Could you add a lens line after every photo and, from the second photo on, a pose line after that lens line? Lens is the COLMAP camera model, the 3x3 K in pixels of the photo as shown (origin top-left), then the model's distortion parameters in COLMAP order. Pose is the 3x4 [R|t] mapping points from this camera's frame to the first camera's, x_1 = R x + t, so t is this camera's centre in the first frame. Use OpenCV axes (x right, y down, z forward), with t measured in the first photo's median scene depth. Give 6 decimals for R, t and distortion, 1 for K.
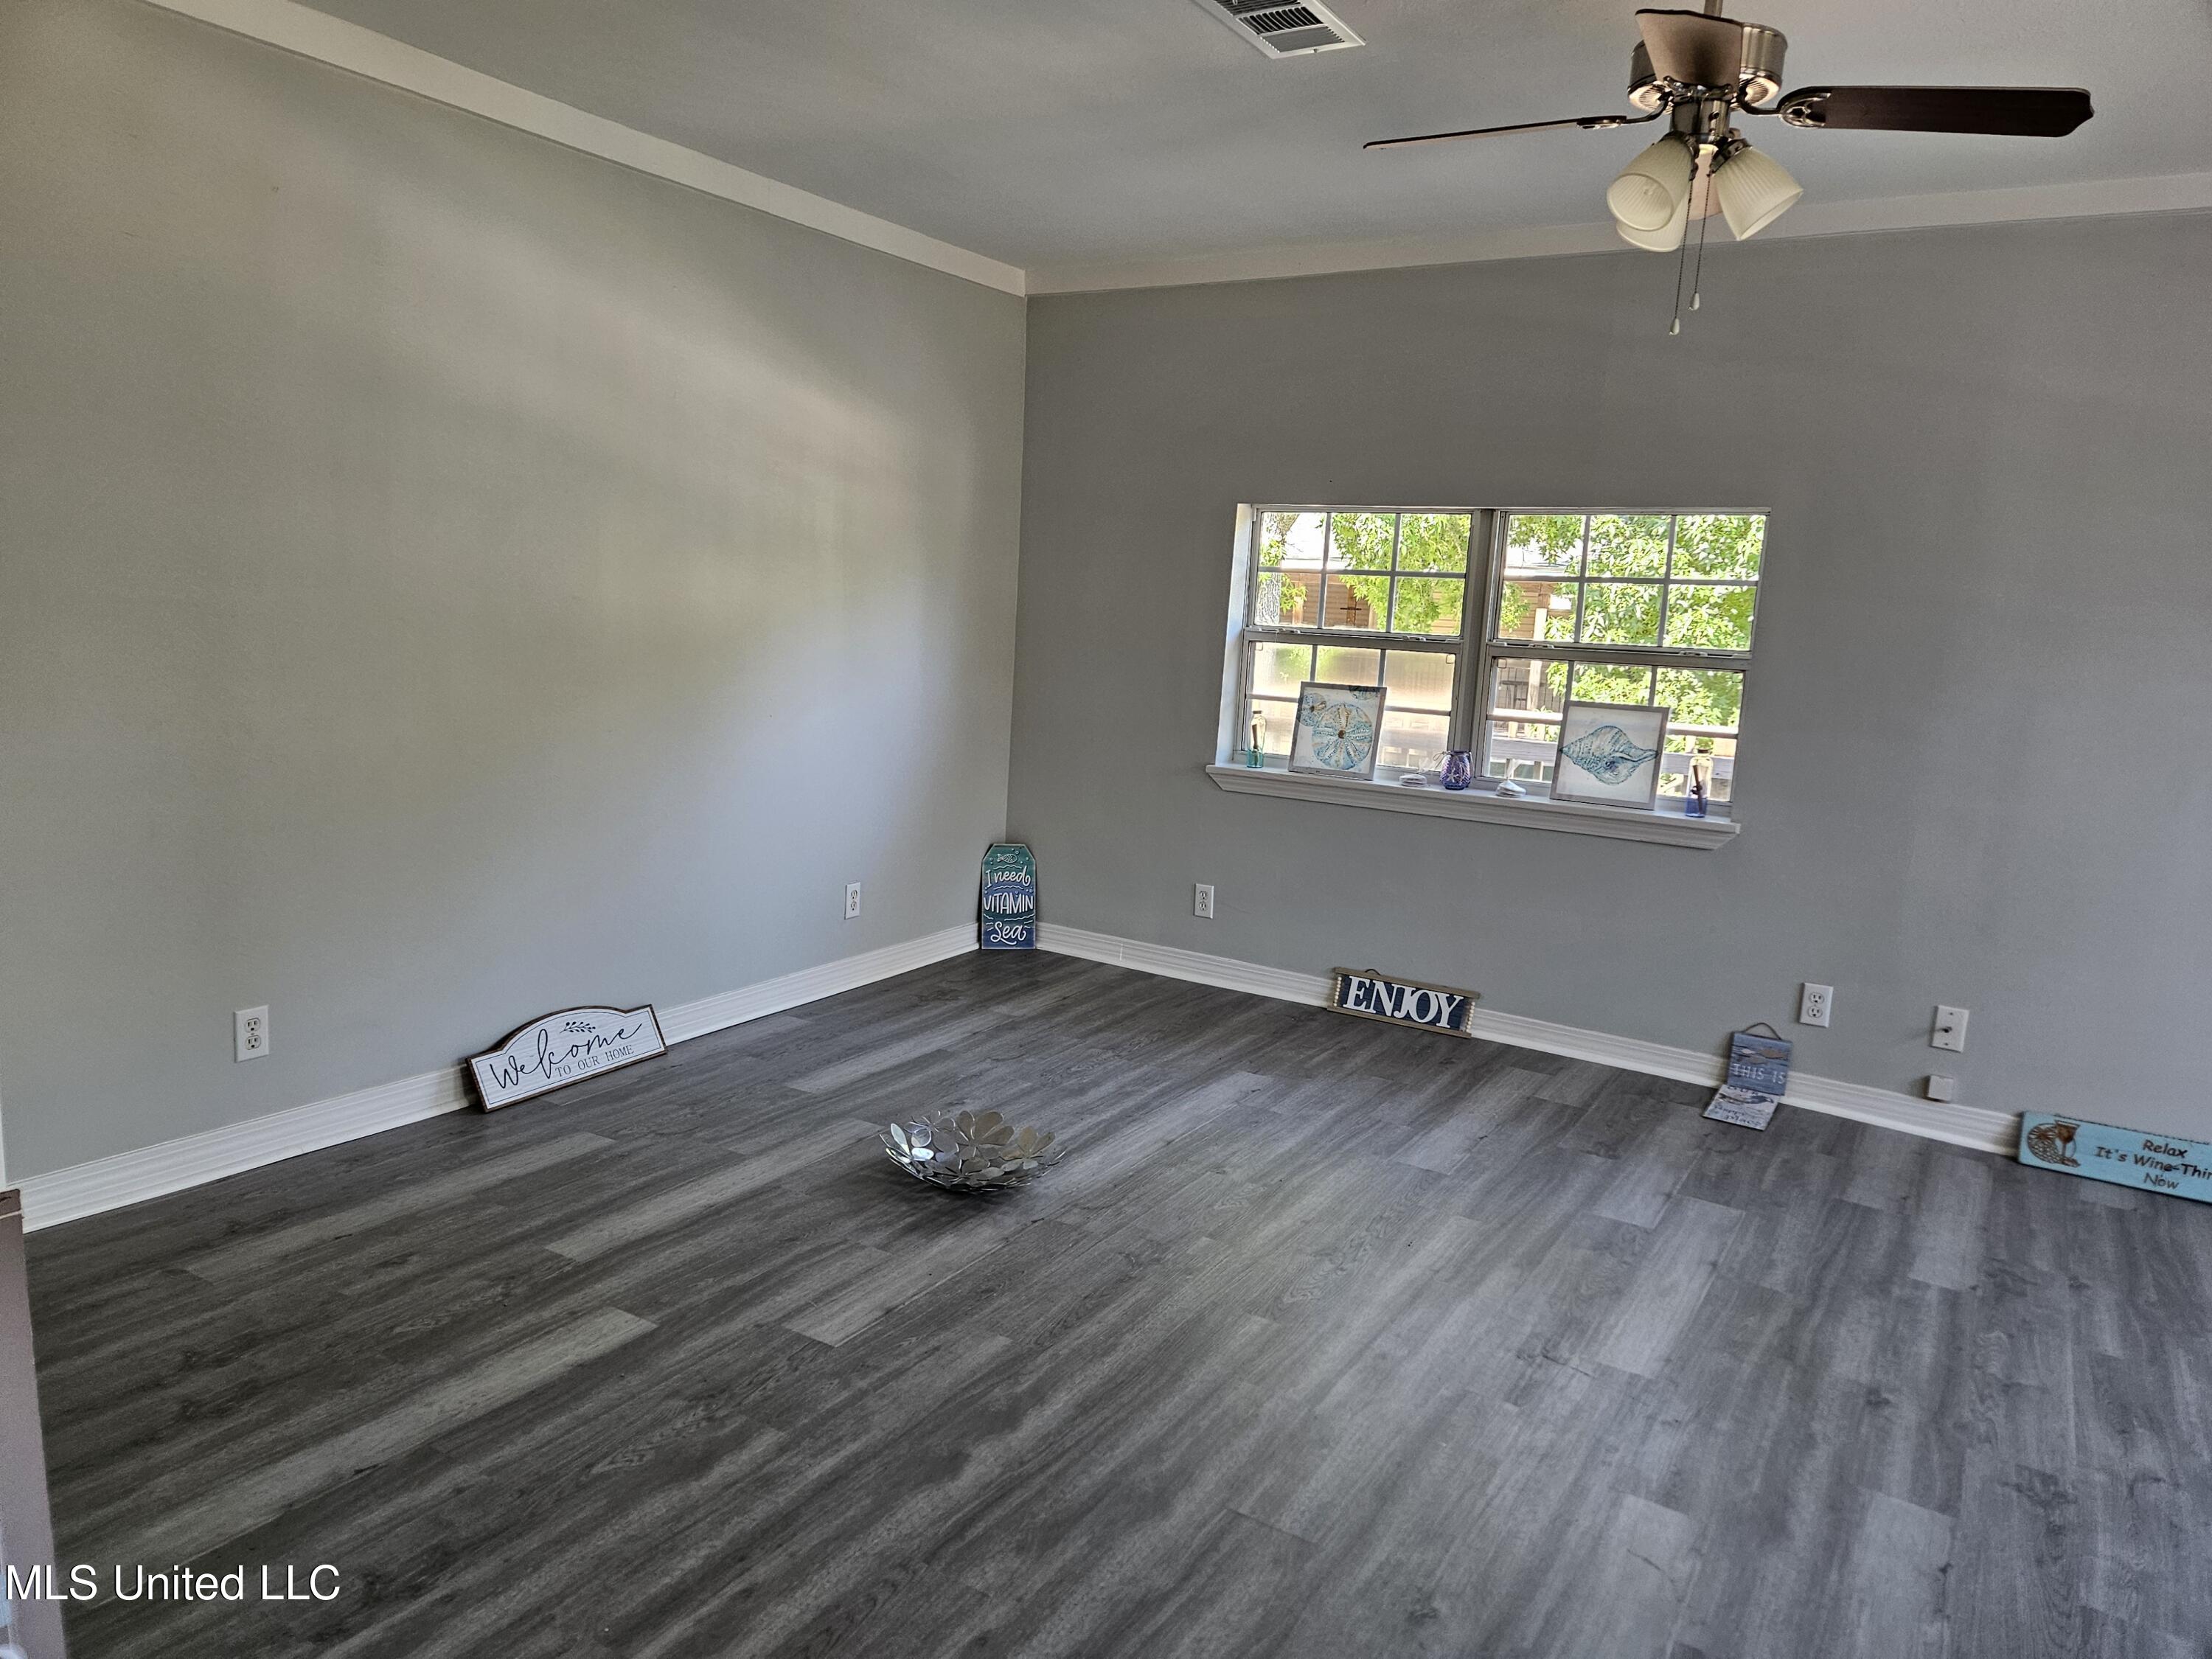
lens RADIAL K [[1472.4, 0, 1097.4], [0, 1472.4, 819.3], [0, 0, 1]] dist [0.079887, -0.062673]
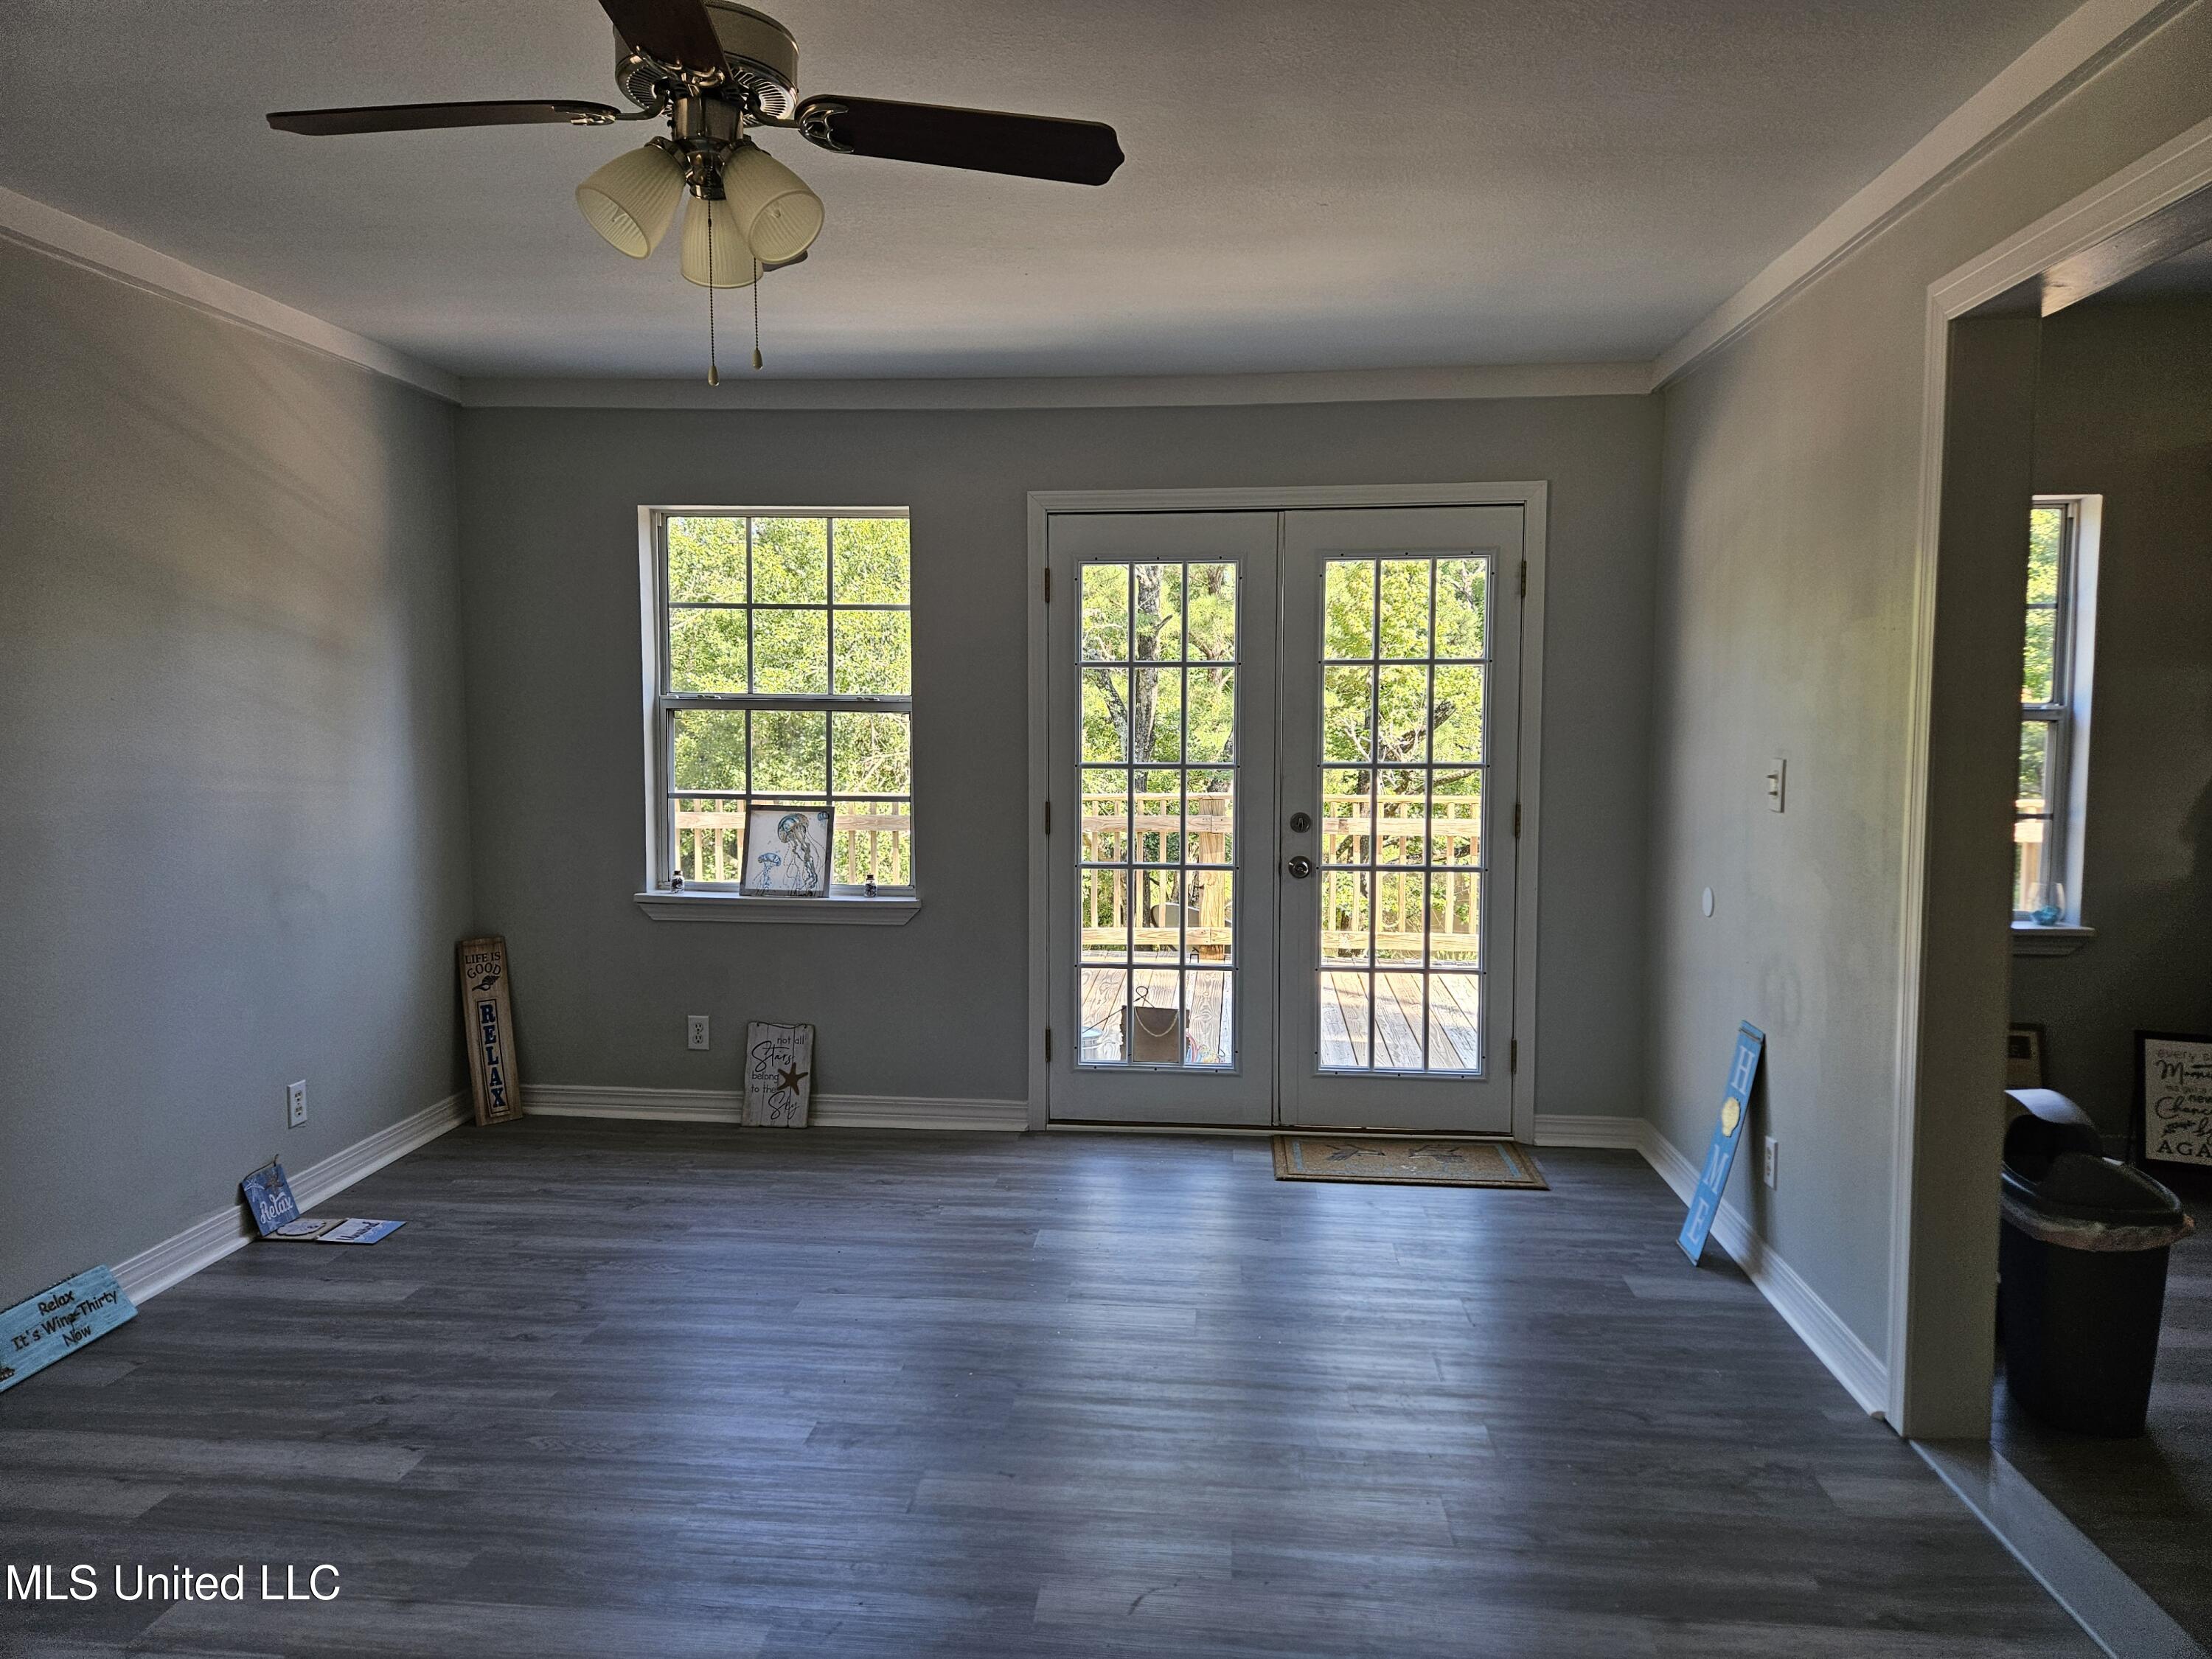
lens RADIAL K [[1472.4, 0, 1096.2], [0, 1472.4, 818.9], [0, 0, 1]] dist [0.079887, -0.062673]
pose [[-0.450809, -0.121816, 0.884269, -0.230827], [0.110963, 0.975312, 0.190928, -0.119582], [-0.885697, 0.184193, -0.426162, 0.639429]]
